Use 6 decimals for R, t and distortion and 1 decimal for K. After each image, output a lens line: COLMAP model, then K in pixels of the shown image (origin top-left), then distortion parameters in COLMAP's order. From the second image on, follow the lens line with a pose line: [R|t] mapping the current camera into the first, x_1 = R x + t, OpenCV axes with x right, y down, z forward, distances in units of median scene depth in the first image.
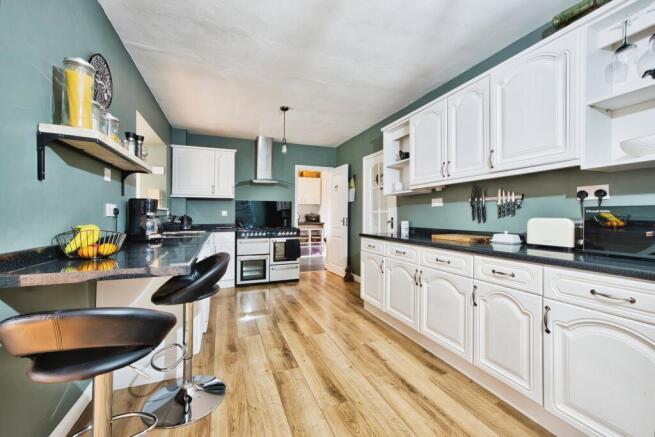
lens RADIAL K [[264.8, 0, 326.2], [0, 264.8, 213.2], [0, 0, 1]] dist [0.000371, 0.000175]
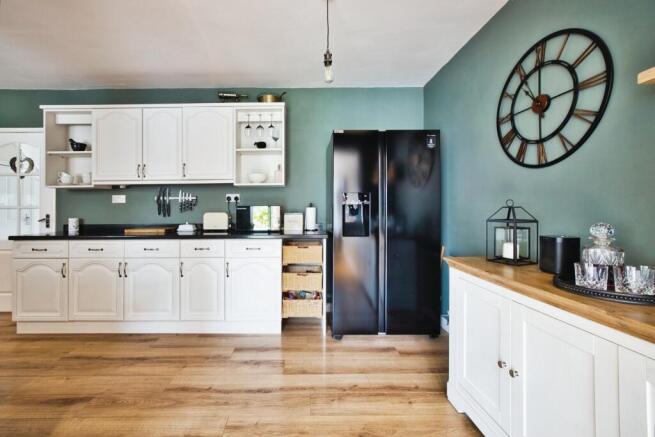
lens RADIAL K [[284.7, 0, 297.8], [0, 284.7, 206.5], [0, 0, 1]] dist [-0.000651, -0.000060]
pose [[0.373399, 0.002288, 0.927668, -0.457648], [-0.001357, 0.999997, -0.001920, -0.011937], [-0.927670, -0.000541, 0.373401, -0.090560]]
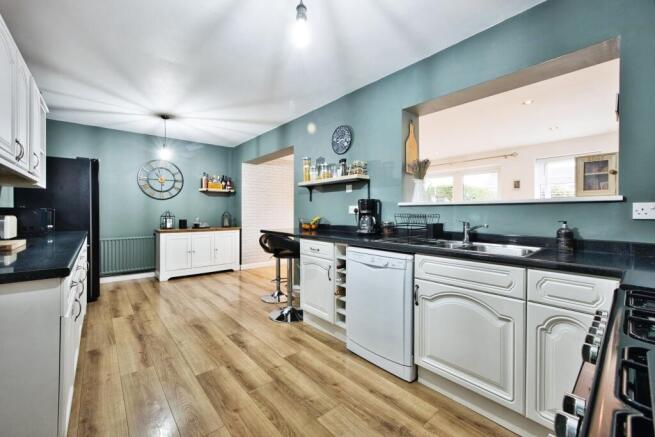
lens RADIAL K [[264.8, 0, 326.2], [0, 264.8, 213.2], [0, 0, 1]] dist [0.000371, 0.000175]
pose [[-0.941796, 0.002071, -0.336177, -0.110162], [0.003393, 0.999989, -0.003348, 0.009494], [0.336166, -0.004293, -0.941793, 2.045127]]
